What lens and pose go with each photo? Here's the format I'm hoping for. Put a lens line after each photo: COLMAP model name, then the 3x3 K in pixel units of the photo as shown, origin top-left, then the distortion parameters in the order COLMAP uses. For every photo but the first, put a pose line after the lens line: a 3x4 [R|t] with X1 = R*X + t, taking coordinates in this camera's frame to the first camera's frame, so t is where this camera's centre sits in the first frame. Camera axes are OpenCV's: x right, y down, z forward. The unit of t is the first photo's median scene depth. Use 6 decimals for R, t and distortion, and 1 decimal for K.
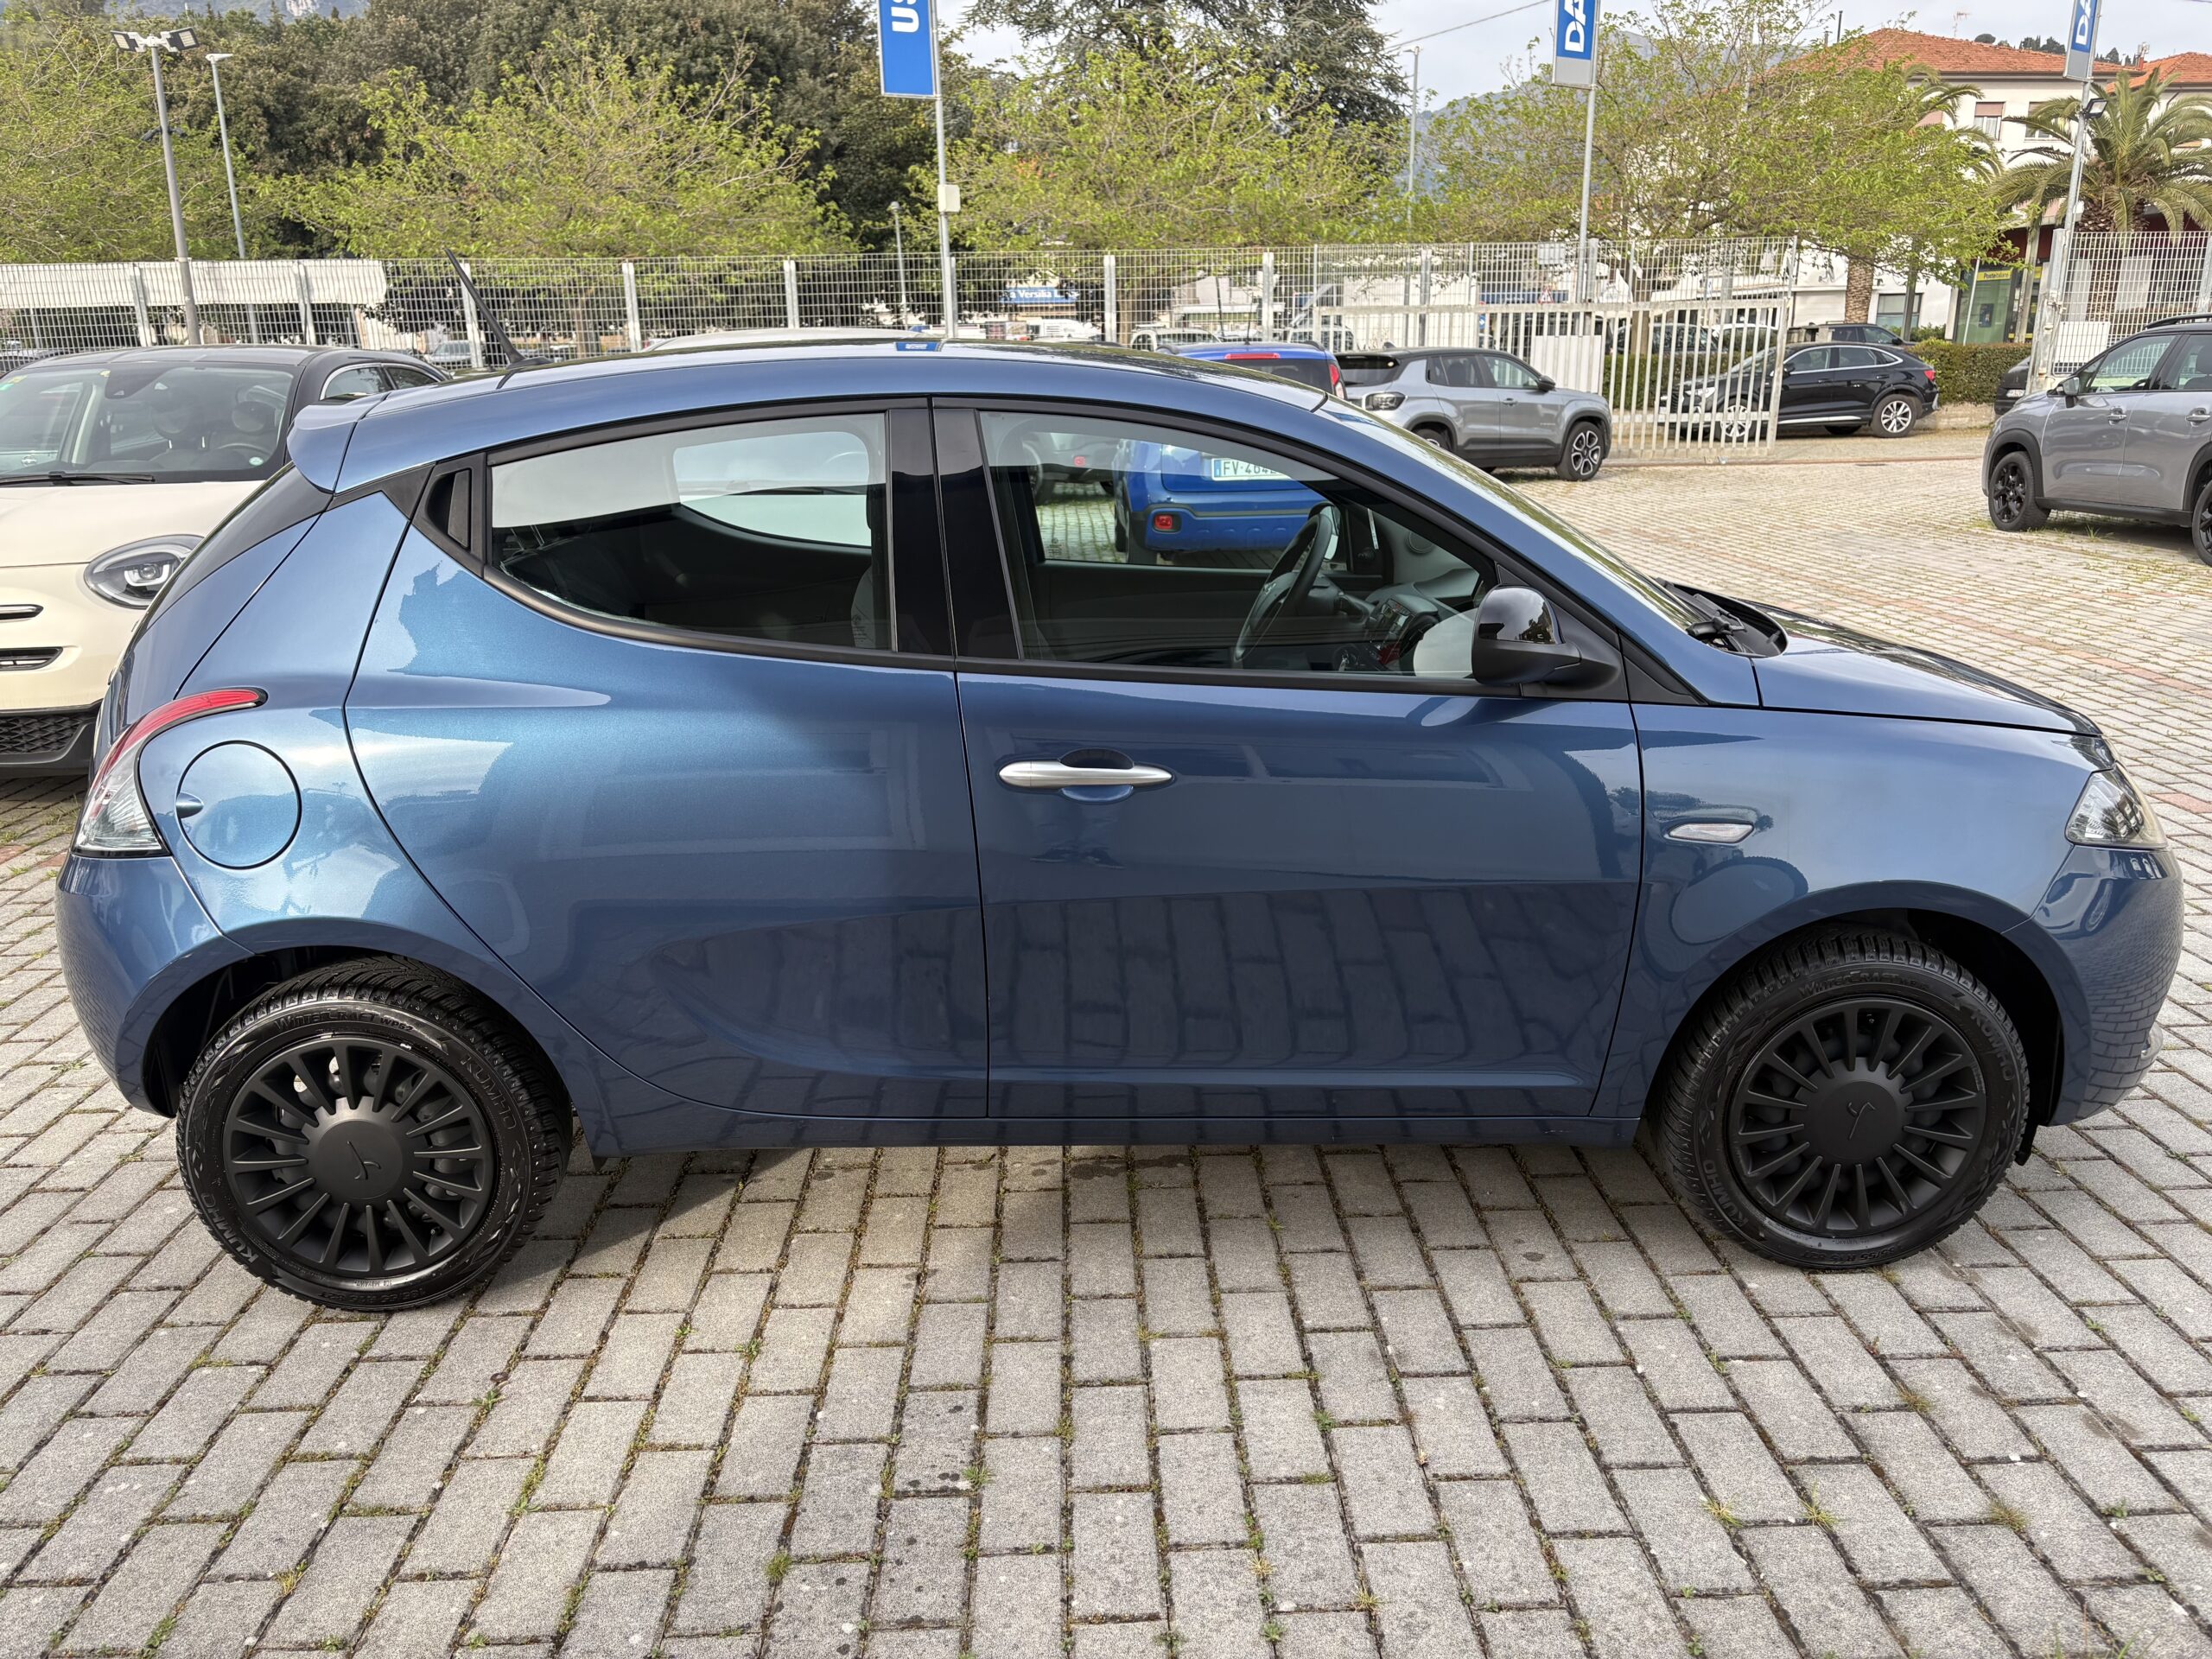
lens RADIAL K [[1689.5, 0, 1106.0], [0, 1689.5, 829.5], [0, 0, 1]] dist [0.070448, -0.088158]
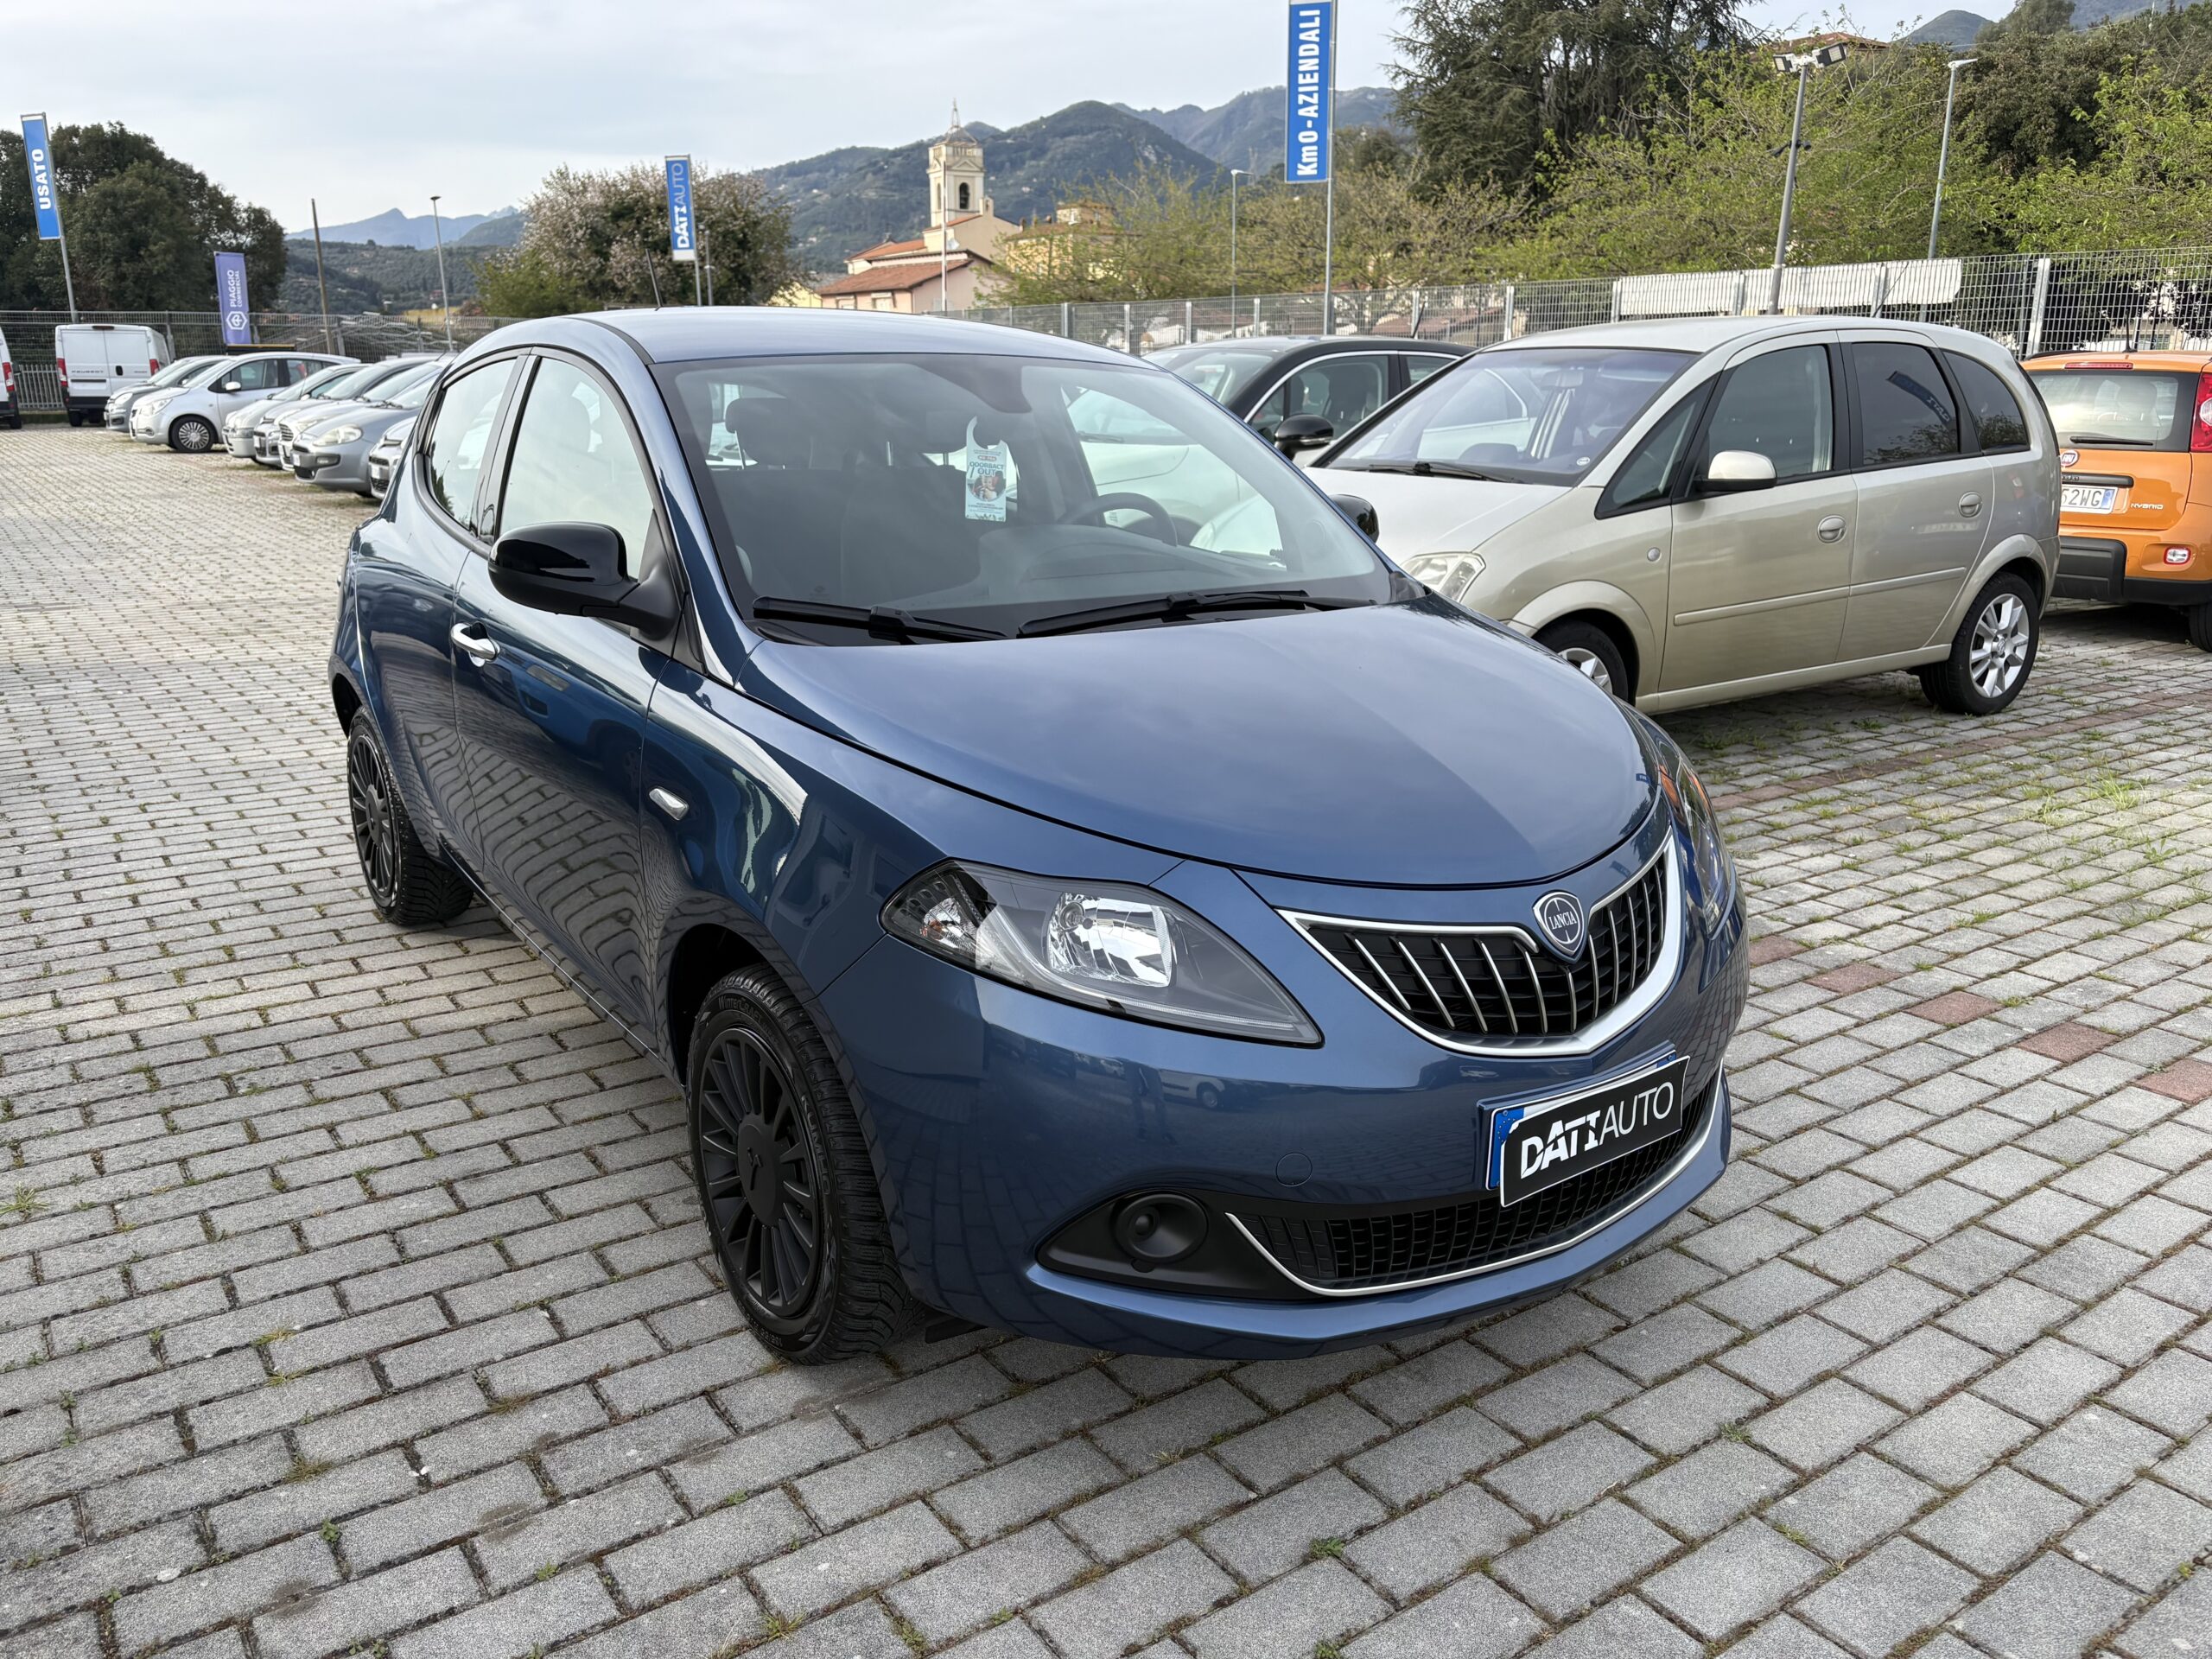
lens RADIAL K [[1690.1, 0, 1106.0], [0, 1690.1, 829.5], [0, 0, 1]] dist [0.064621, -0.068691]
pose [[0.544290, 0.237937, -0.804447, 1.261976], [-0.241916, 0.962715, 0.121068, -0.160427], [0.803259, 0.128712, 0.581557, 0.631682]]
